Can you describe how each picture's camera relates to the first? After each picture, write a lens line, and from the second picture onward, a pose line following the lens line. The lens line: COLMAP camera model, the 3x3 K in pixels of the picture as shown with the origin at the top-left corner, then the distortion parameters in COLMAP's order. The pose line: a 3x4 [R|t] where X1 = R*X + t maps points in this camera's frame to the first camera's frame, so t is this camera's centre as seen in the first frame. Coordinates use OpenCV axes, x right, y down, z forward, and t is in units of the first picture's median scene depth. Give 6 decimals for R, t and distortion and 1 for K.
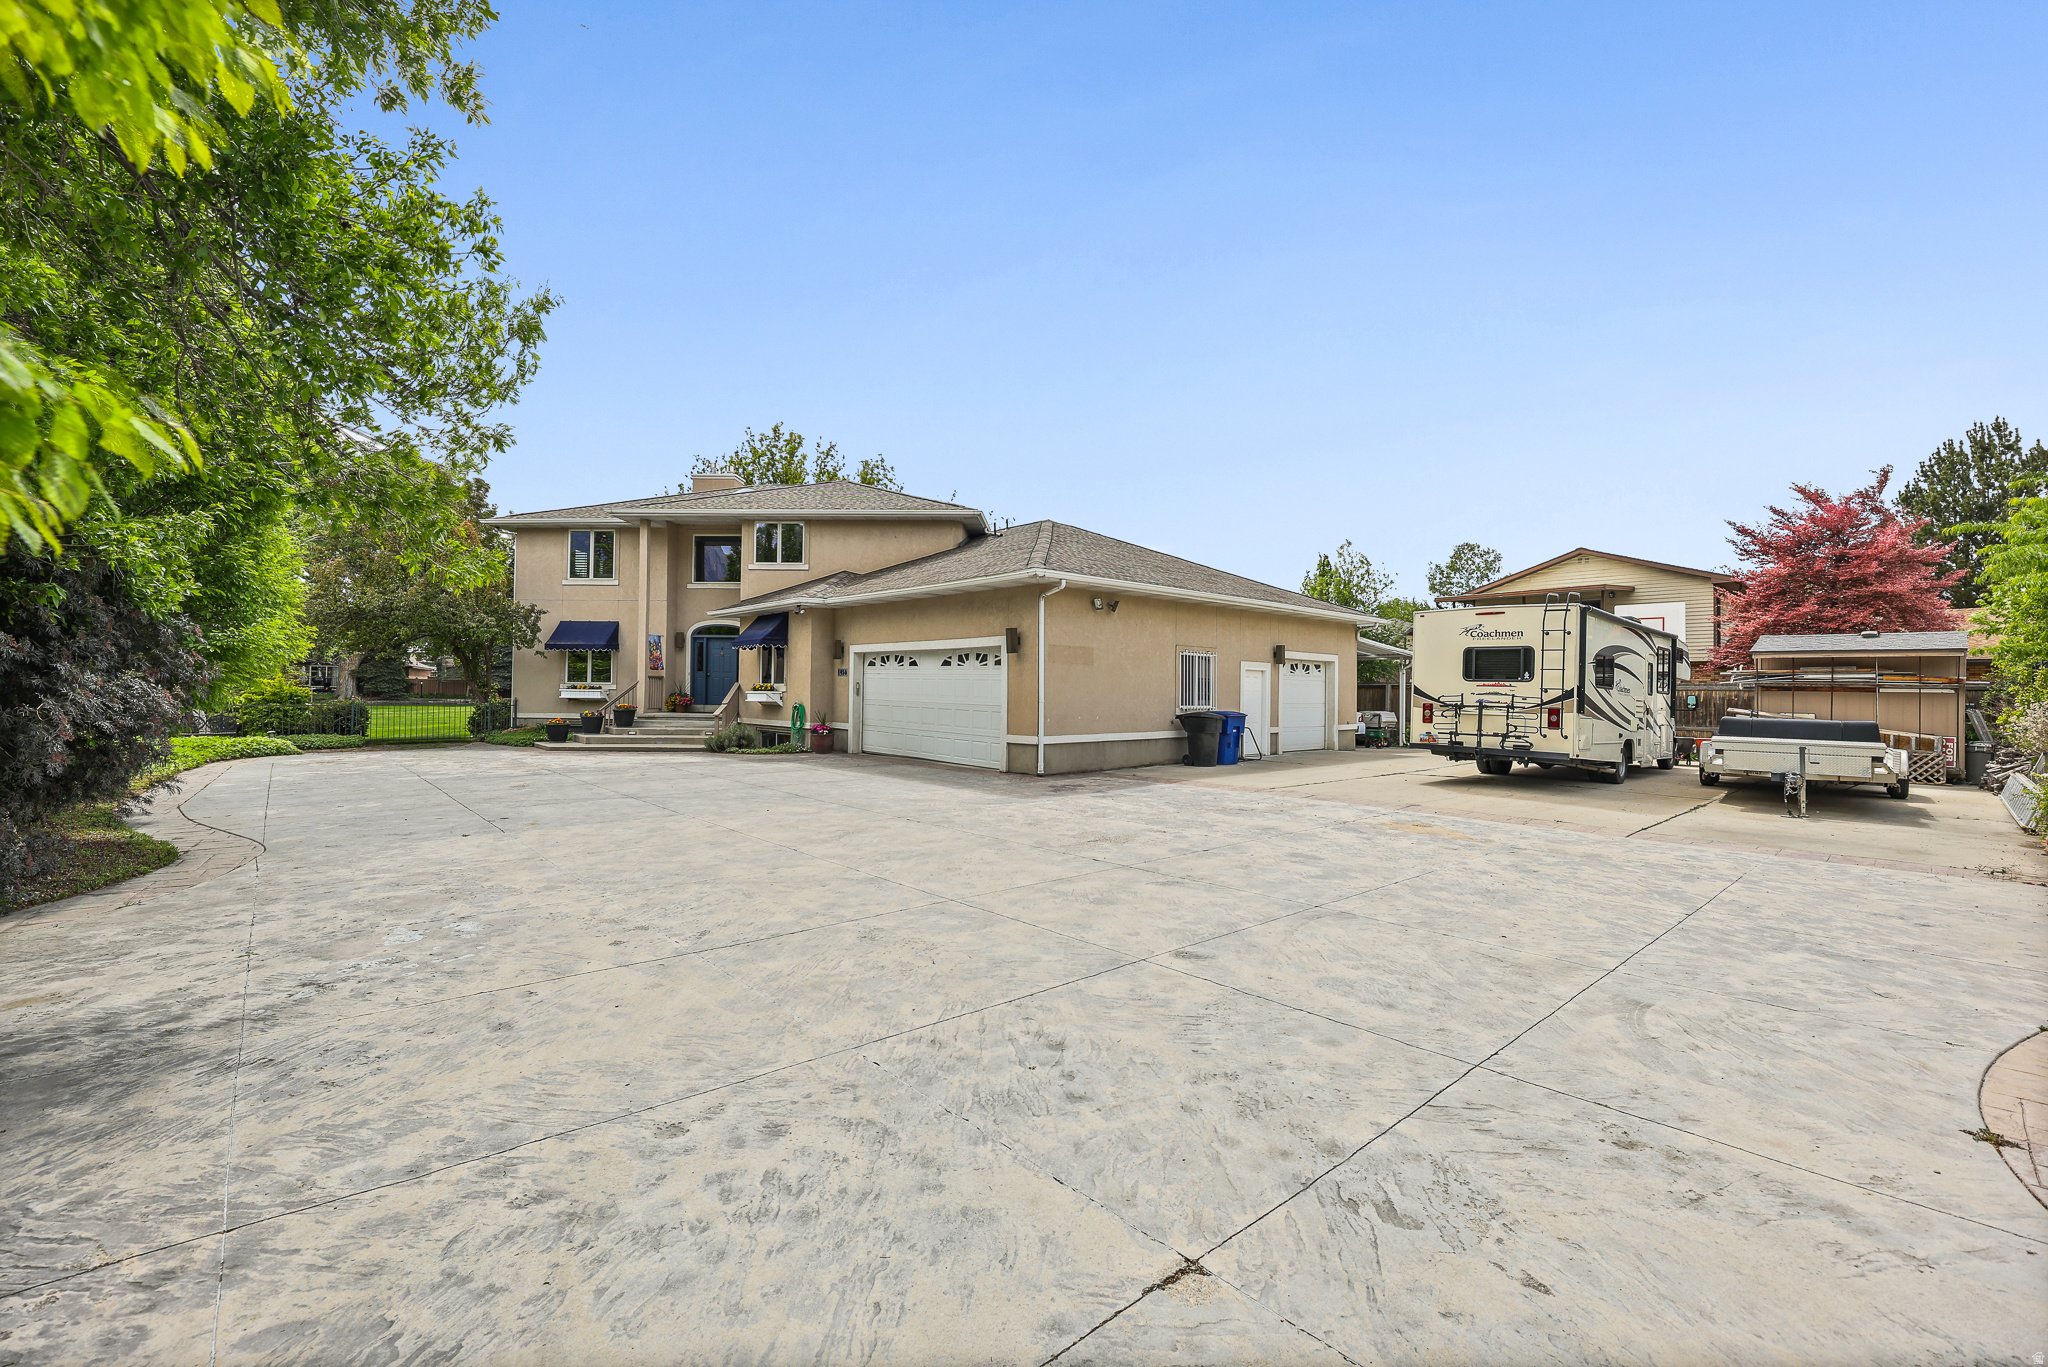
lens RADIAL K [[834.2, 0, 1025.6], [0, 834.2, 671.7], [0, 0, 1]] dist [-0.007165, -0.000424]
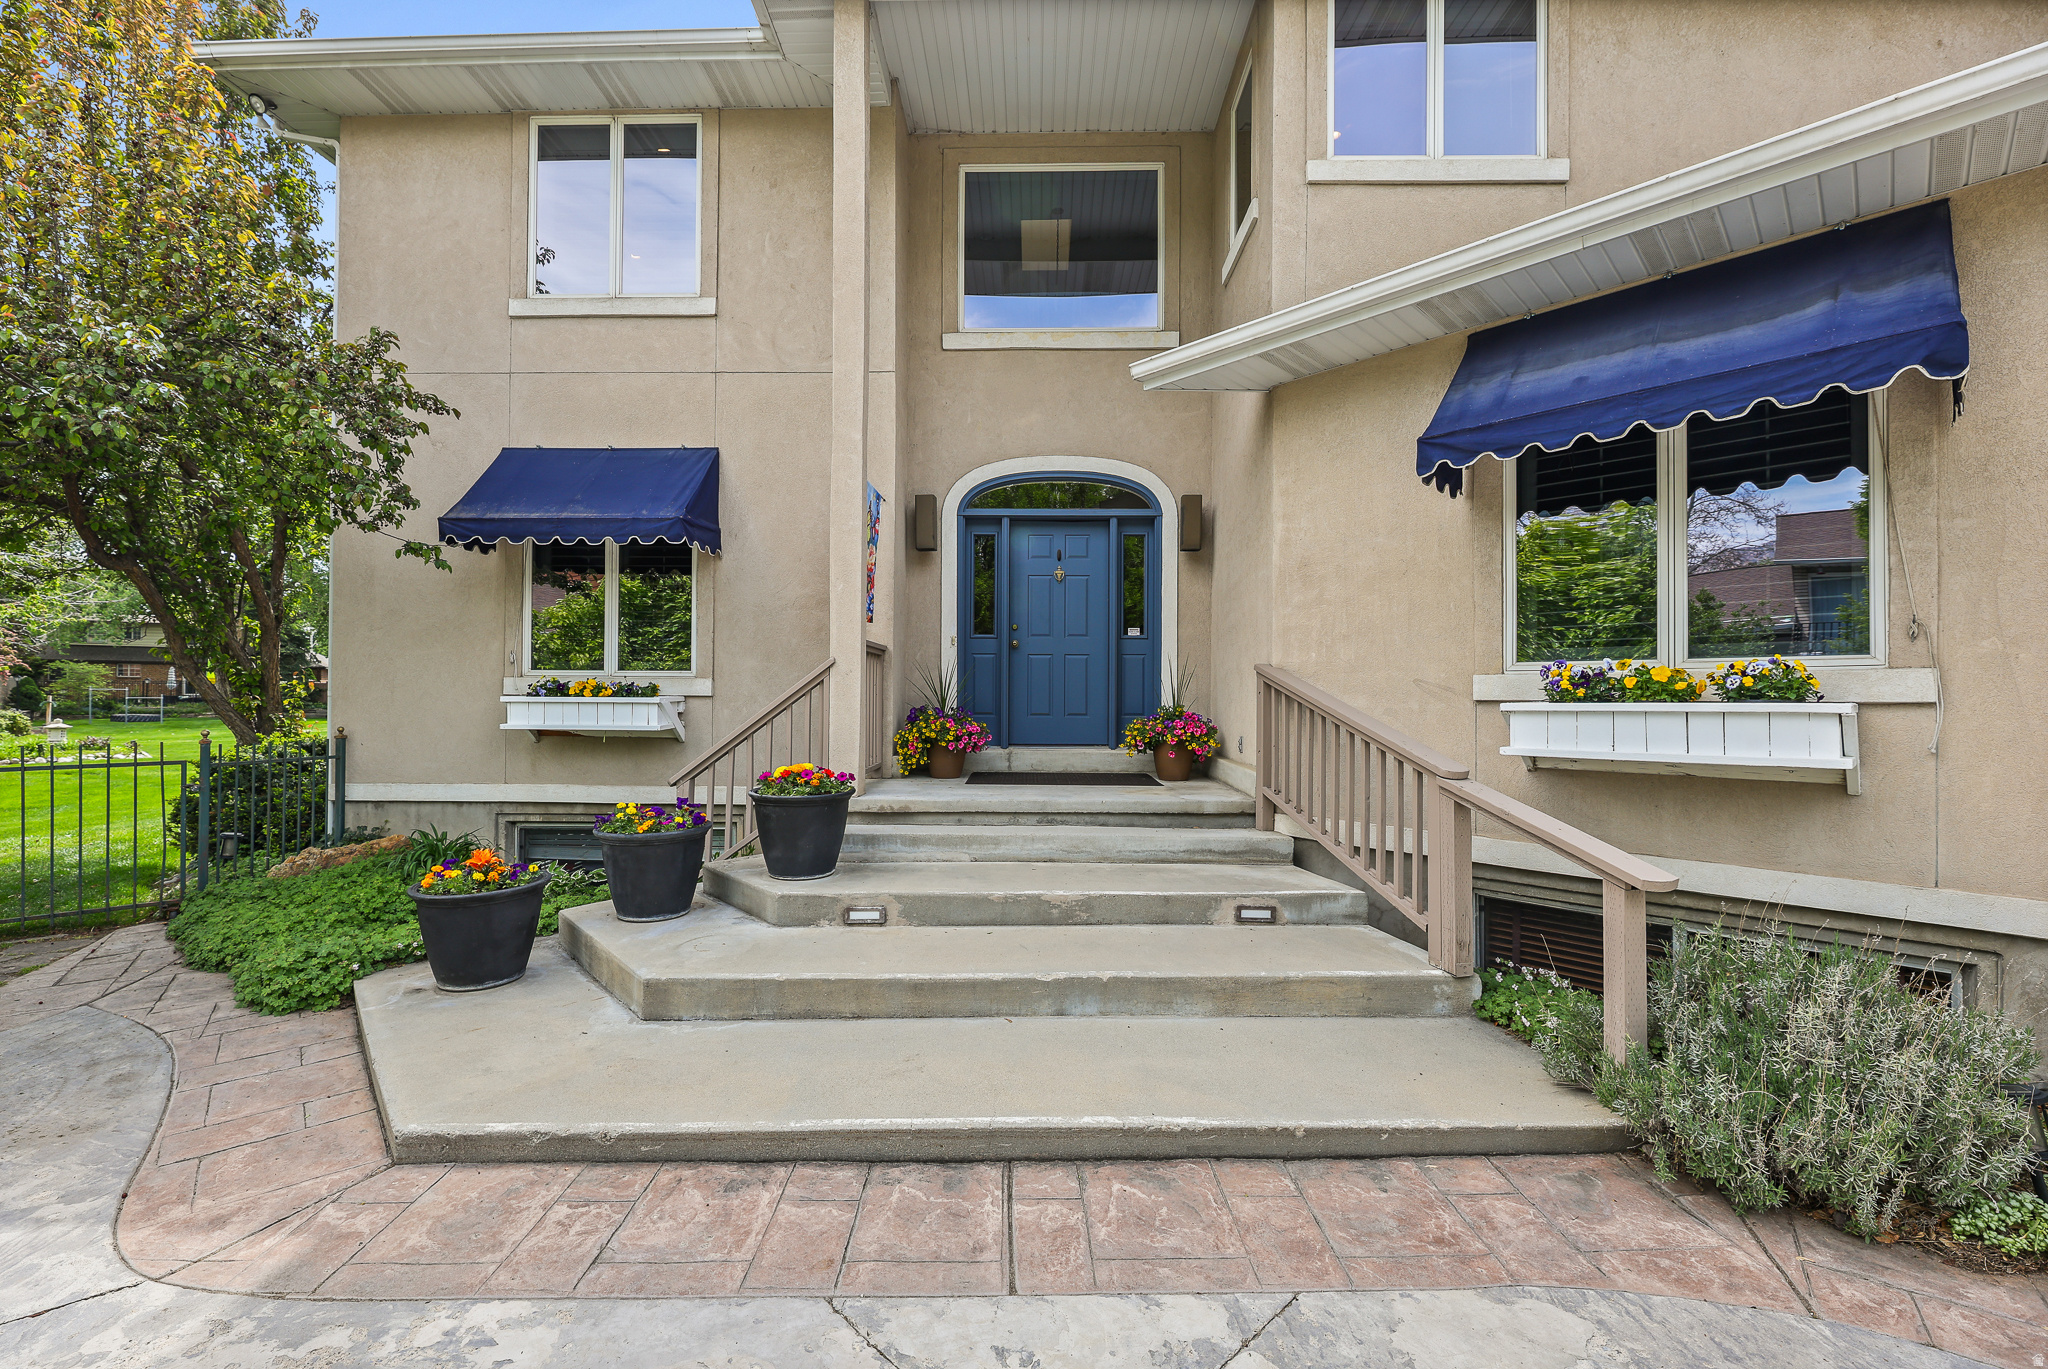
lens RADIAL K [[869.8, 0, 1024.0], [0, 869.8, 684.5], [0, 0, 1]] dist [-0.000564, -0.000014]
pose [[0.999900, -0.004541, 0.013426, -0.485588], [0.004426, 0.999953, 0.008572, 0.019122], [-0.013464, -0.008511, 0.999873, 0.880650]]
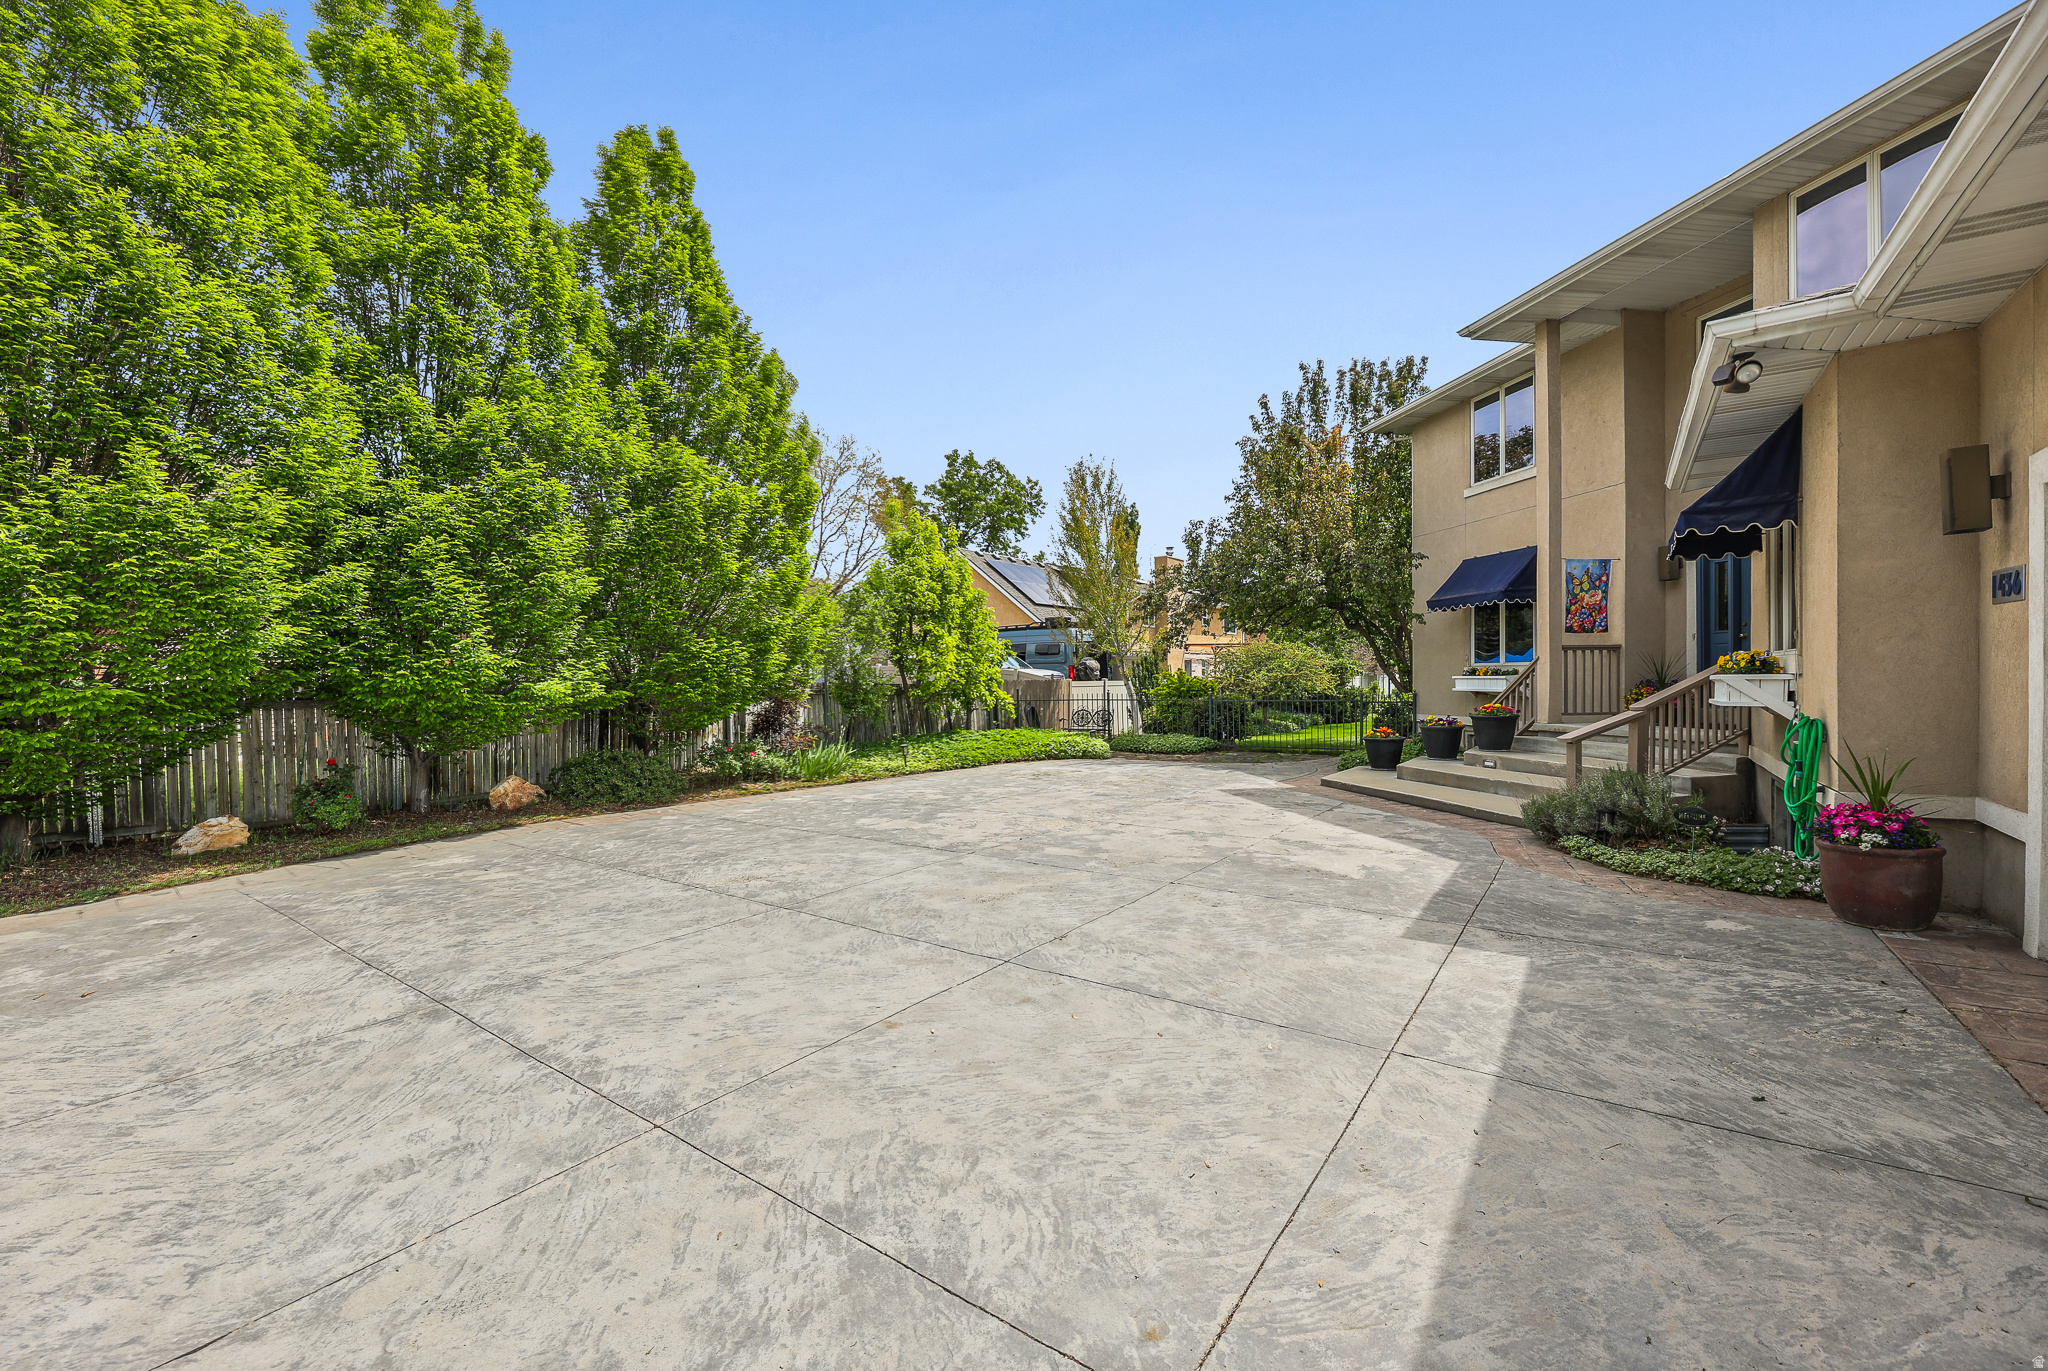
lens RADIAL K [[846.1, 0, 1024.0], [0, 846.1, 685.5], [0, 0, 1]] dist [0.000030, -0.000015]
pose [[0.220222, -0.004282, -0.975440, -0.054187], [0.035109, 0.999377, 0.003539, 0.018258], [0.974818, -0.035026, 0.220235, 0.696158]]
